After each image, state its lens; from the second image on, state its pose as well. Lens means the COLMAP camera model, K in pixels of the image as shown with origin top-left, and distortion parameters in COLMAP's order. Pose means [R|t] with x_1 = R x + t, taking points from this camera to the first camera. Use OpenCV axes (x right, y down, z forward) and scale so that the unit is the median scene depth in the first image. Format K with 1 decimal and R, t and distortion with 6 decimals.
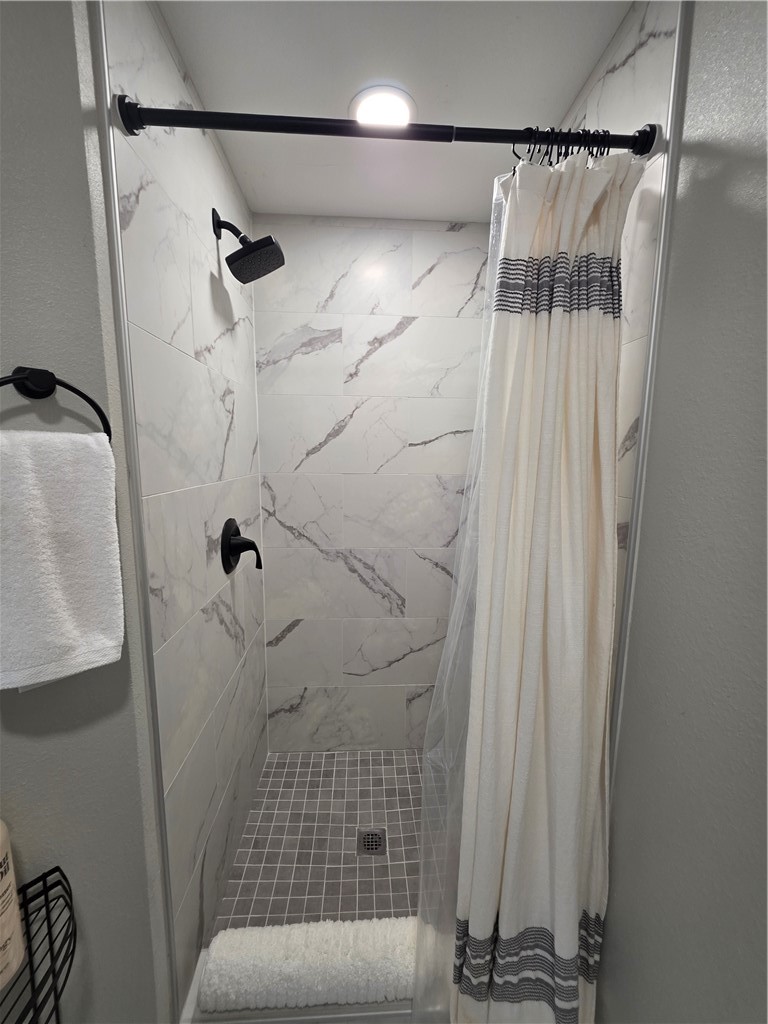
lens RADIAL K [[411.1, 0, 386.4], [0, 411.1, 513.1], [0, 0, 1]] dist [0.001568, -0.000455]
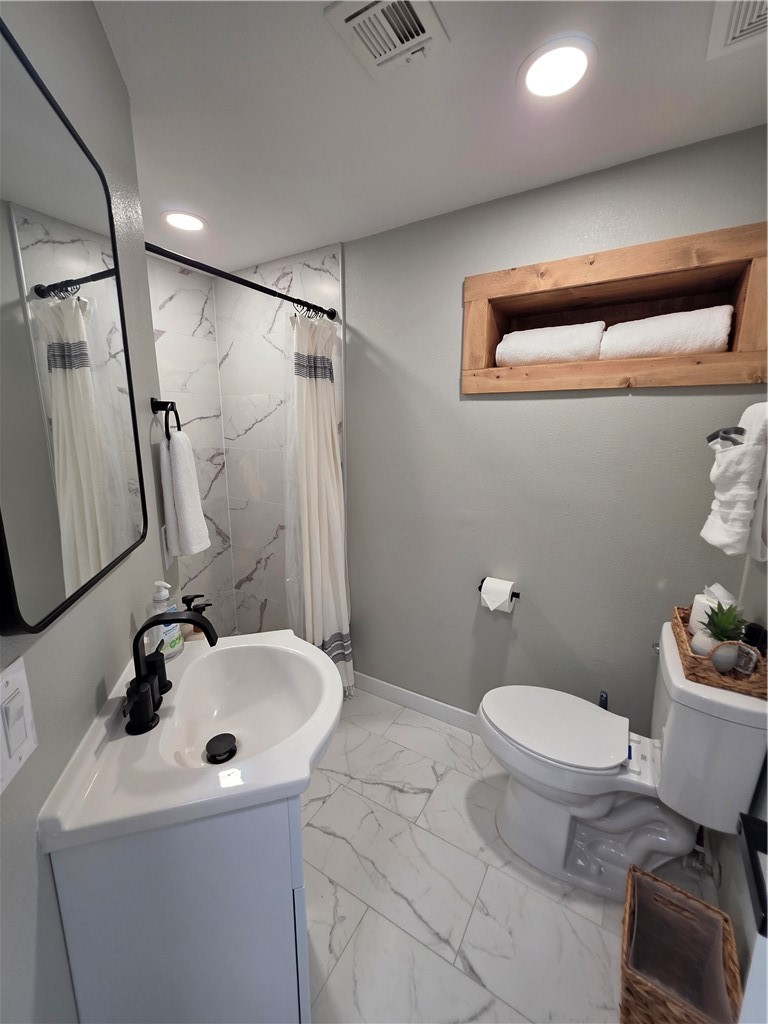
lens RADIAL K [[411.1, 0, 386.4], [0, 411.1, 513.1], [0, 0, 1]] dist [0.001568, -0.000455]
pose [[0.564064, -0.176372, 0.806675, -1.431850], [0.114276, 0.984196, 0.135278, 0.019392], [-0.817785, 0.015878, 0.575305, -0.723658]]
